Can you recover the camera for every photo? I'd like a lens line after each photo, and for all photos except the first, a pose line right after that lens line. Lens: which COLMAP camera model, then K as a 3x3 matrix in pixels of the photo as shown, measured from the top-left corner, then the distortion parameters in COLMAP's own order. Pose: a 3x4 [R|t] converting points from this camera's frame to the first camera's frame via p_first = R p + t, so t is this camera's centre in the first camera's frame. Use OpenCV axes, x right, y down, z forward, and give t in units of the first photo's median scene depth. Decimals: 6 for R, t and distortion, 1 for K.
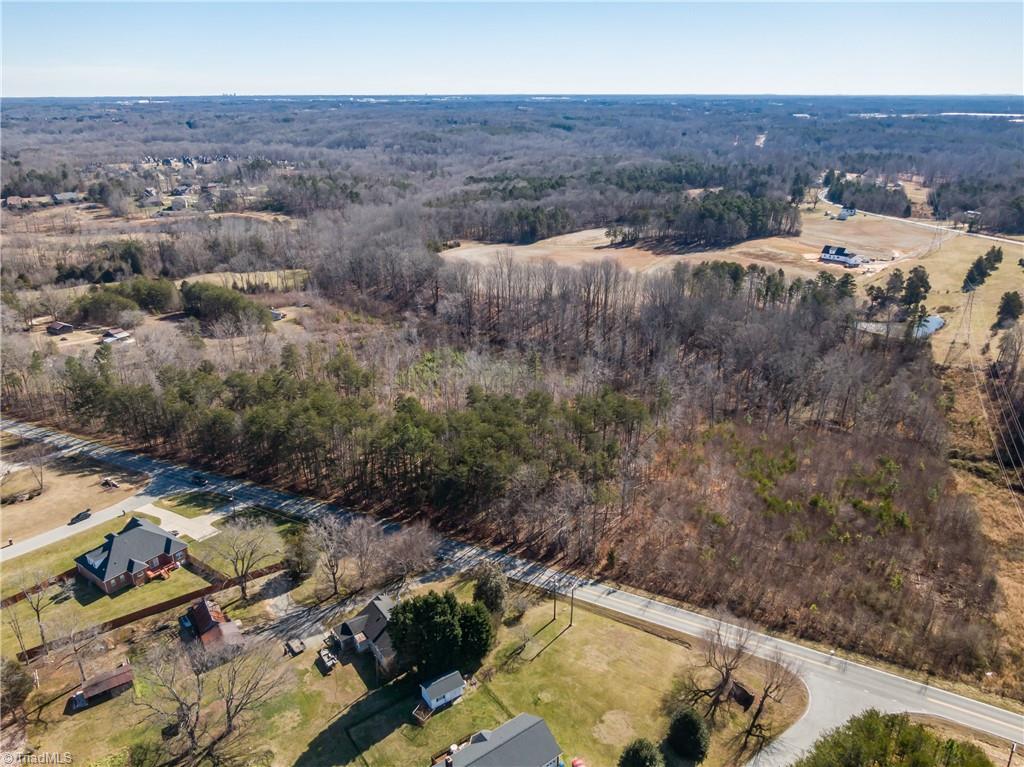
lens RADIAL K [[735.1, 0, 524.6], [0, 735.1, 383.5], [0, 0, 1]] dist [0.026445, -0.046680]
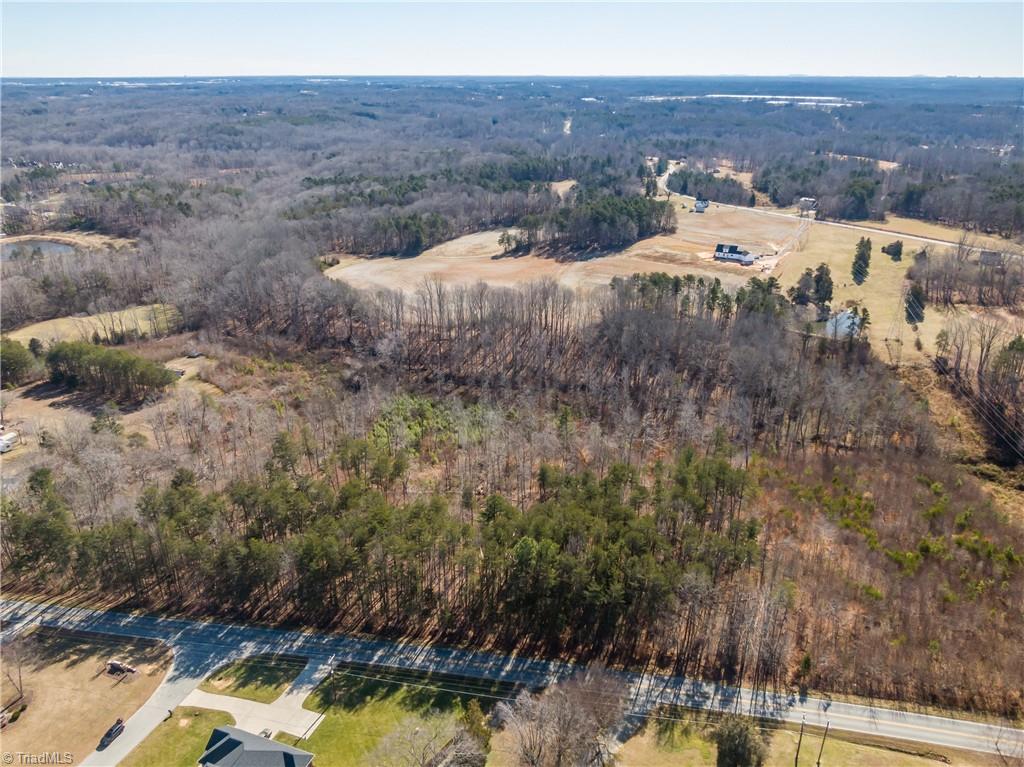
lens RADIAL K [[730.8, 0, 521.2], [0, 730.8, 382.8], [0, 0, 1]] dist [0.030816, -0.042345]
pose [[0.961314, -0.107122, 0.253771, -0.148150], [0.101210, 0.994203, 0.036280, -0.062707], [-0.256187, -0.009193, 0.966584, 0.079685]]
